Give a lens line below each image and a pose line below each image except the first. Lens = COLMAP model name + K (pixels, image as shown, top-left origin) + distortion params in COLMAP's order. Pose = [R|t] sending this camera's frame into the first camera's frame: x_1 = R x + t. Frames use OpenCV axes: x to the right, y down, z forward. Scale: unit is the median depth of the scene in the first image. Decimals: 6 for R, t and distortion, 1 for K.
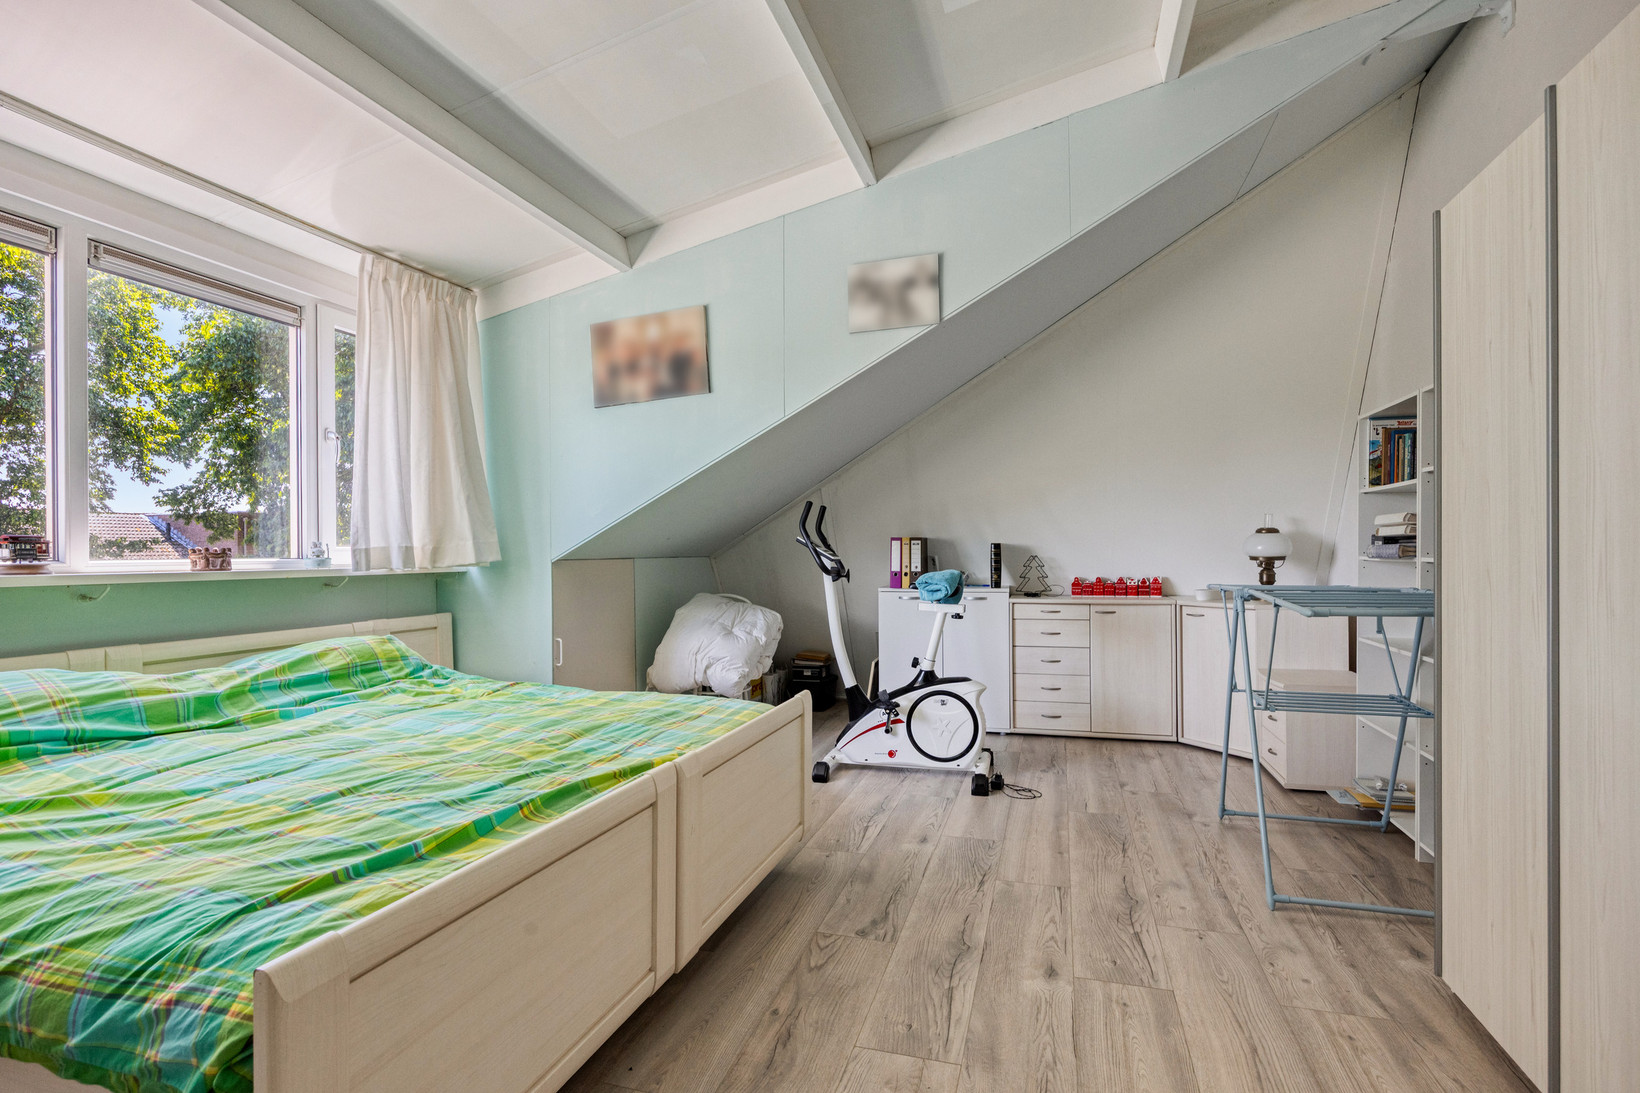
lens RADIAL K [[764.3, 0, 817.8], [0, 764.3, 557.3], [0, 0, 1]] dist [-0.002181, -0.000331]
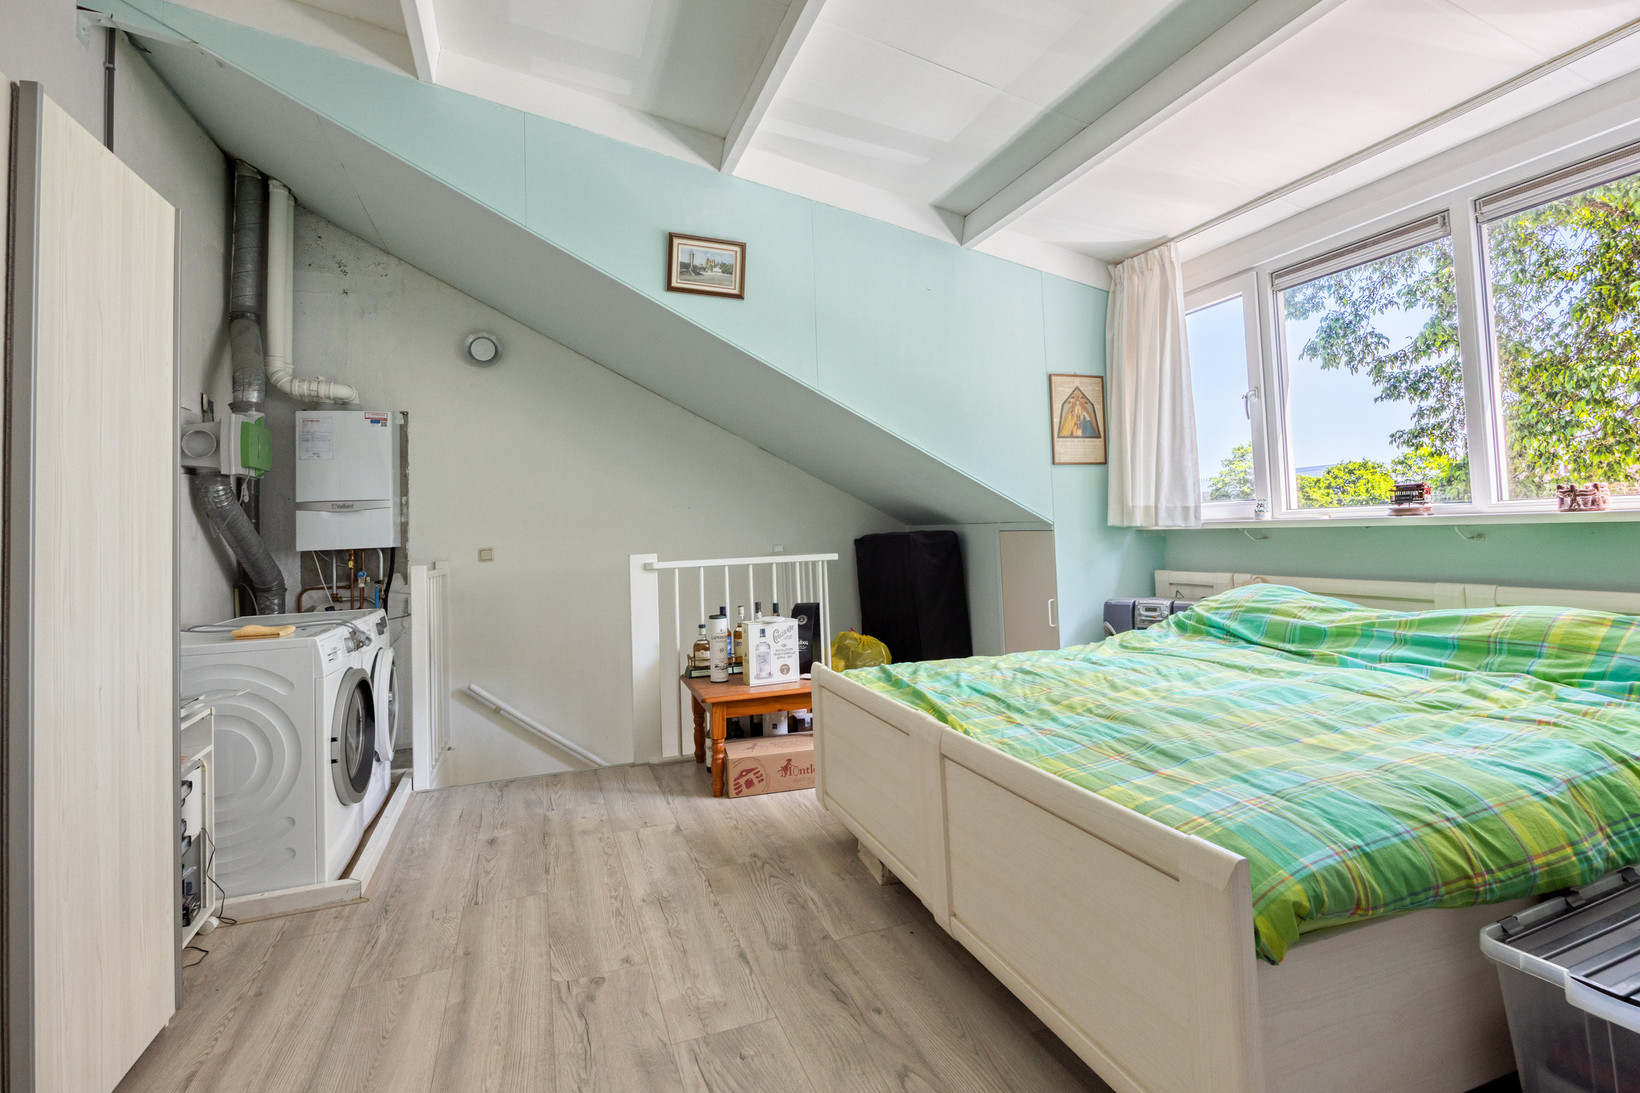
lens RADIAL K [[764.3, 0, 842.5], [0, 764.3, 481.8], [0, 0, 1]] dist [-0.002181, -0.000331]
pose [[-0.769307, 0.003329, -0.638870, 0.461553], [0.045684, 0.997713, -0.049812, -0.012702], [0.637244, -0.067507, -0.767700, 1.384713]]
